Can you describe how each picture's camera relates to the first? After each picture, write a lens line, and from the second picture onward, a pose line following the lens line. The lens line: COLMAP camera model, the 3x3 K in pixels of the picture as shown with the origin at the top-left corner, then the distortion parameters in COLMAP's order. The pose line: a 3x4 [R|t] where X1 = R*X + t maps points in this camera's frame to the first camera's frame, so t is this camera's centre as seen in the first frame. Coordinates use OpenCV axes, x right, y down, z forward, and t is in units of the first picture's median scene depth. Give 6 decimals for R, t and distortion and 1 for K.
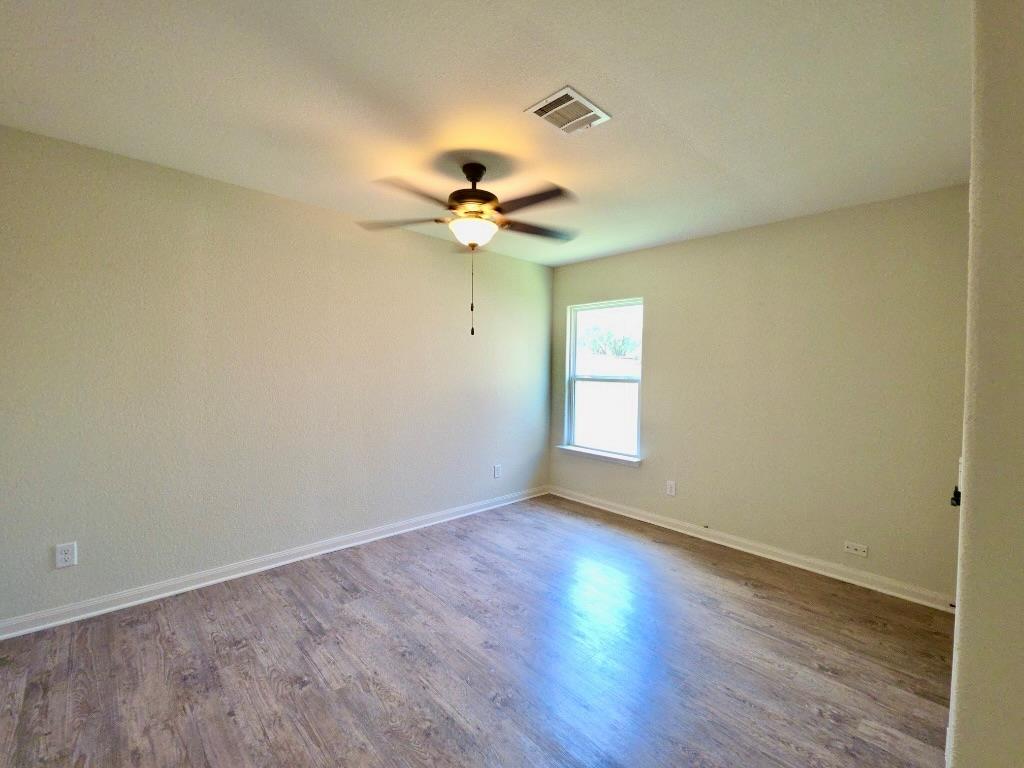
lens RADIAL K [[440.5, 0, 508.4], [0, 440.5, 374.9], [0, 0, 1]] dist [0.010587, -0.005739]
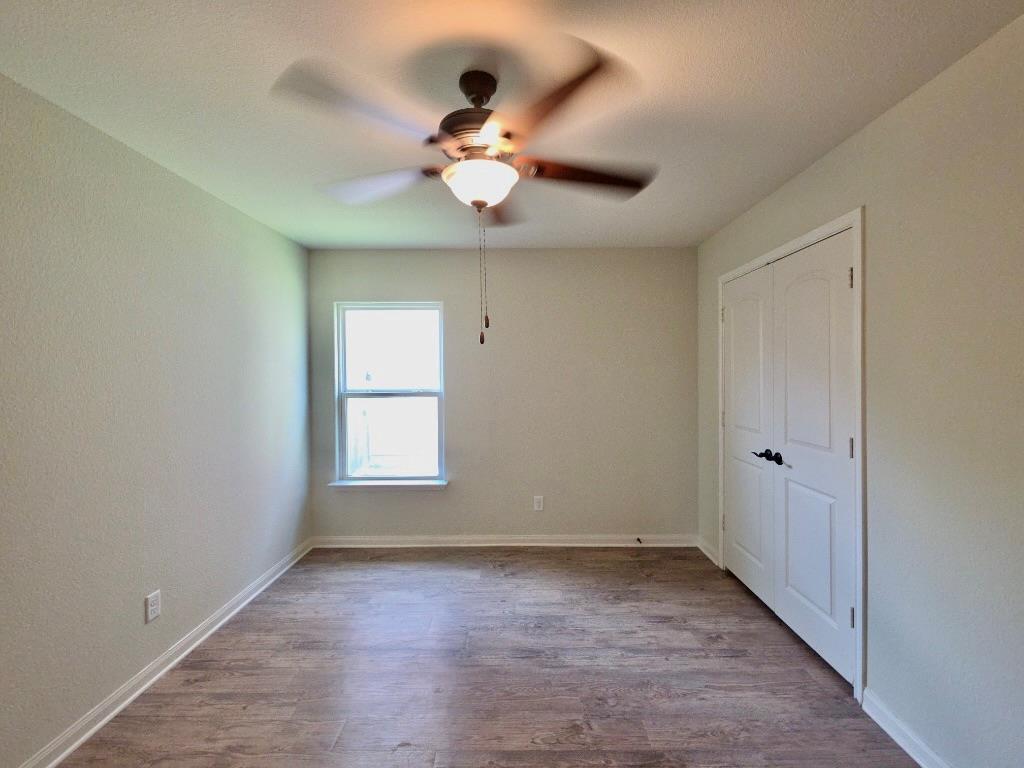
lens RADIAL K [[440.5, 0, 515.3], [0, 440.5, 385.2], [0, 0, 1]] dist [0.010587, -0.005739]
pose [[0.674410, -0.031269, 0.737695, -0.233952], [0.031161, 0.999418, 0.013874, -0.010782], [-0.737699, 0.013630, 0.674992, 0.245134]]
